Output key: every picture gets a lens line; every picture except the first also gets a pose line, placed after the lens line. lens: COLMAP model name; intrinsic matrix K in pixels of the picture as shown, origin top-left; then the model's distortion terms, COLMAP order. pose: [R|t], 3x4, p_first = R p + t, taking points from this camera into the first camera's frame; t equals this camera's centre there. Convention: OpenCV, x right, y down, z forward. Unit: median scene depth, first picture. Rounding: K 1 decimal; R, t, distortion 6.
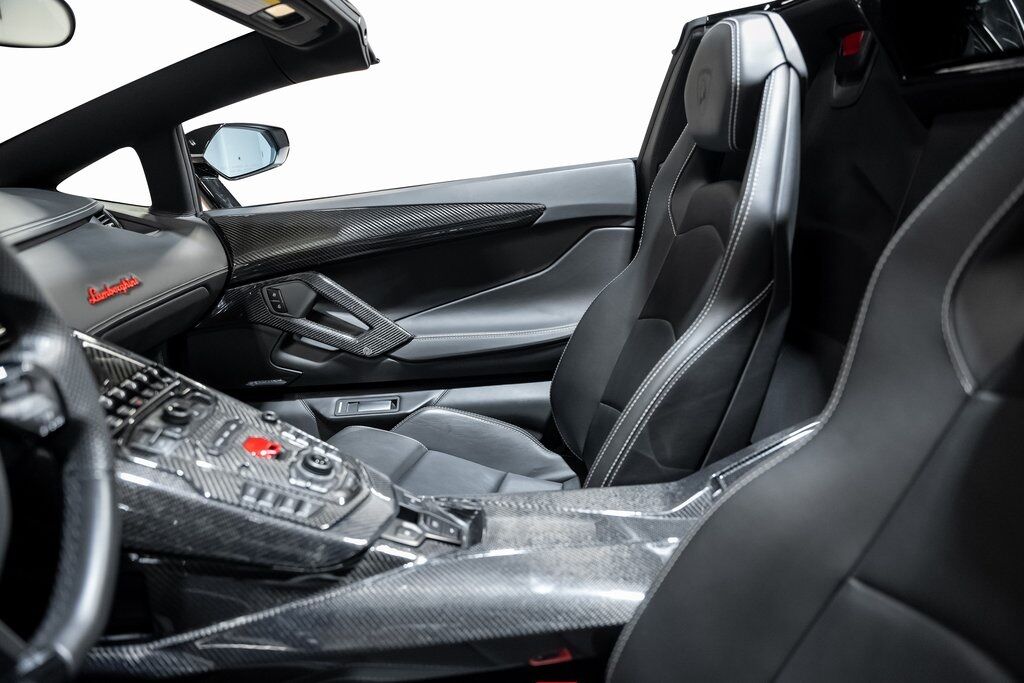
lens RADIAL K [[688.1, 0, 511.0], [0, 688.1, 353.6], [0, 0, 1]] dist [-0.009566, -0.006602]
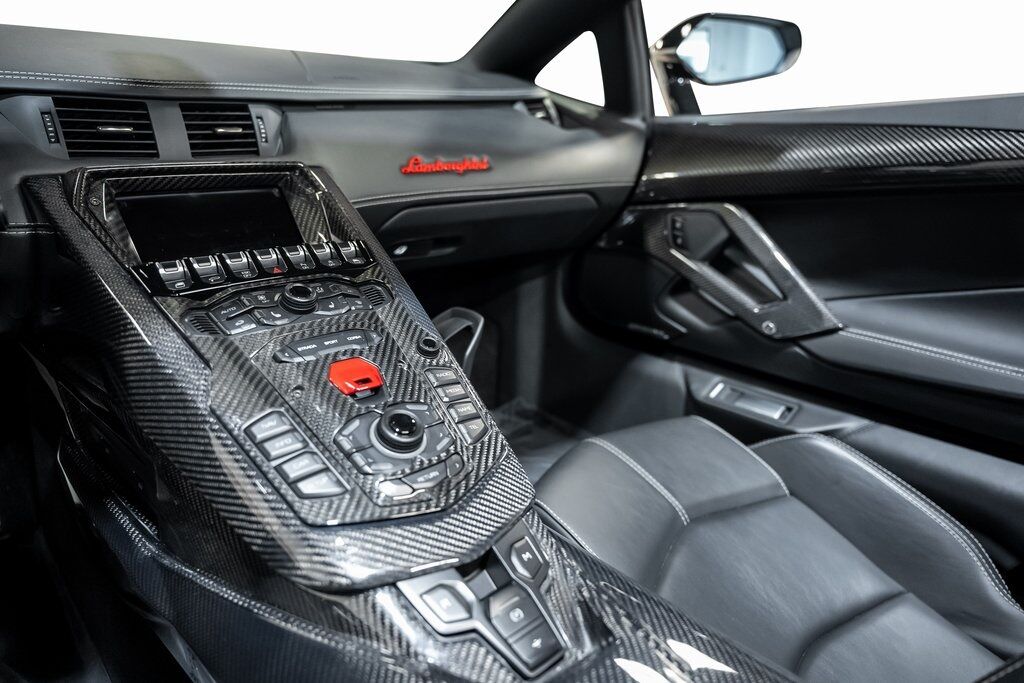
lens RADIAL K [[695.7, 0, 512.0], [0, 695.7, 341.5], [0, 0, 1]] dist [-0.001584, 0.001443]
pose [[0.660626, 0.296790, -0.689557, 0.116096], [-0.272395, 0.950700, 0.148222, -0.024840], [0.699553, 0.089913, 0.708902, 0.316525]]
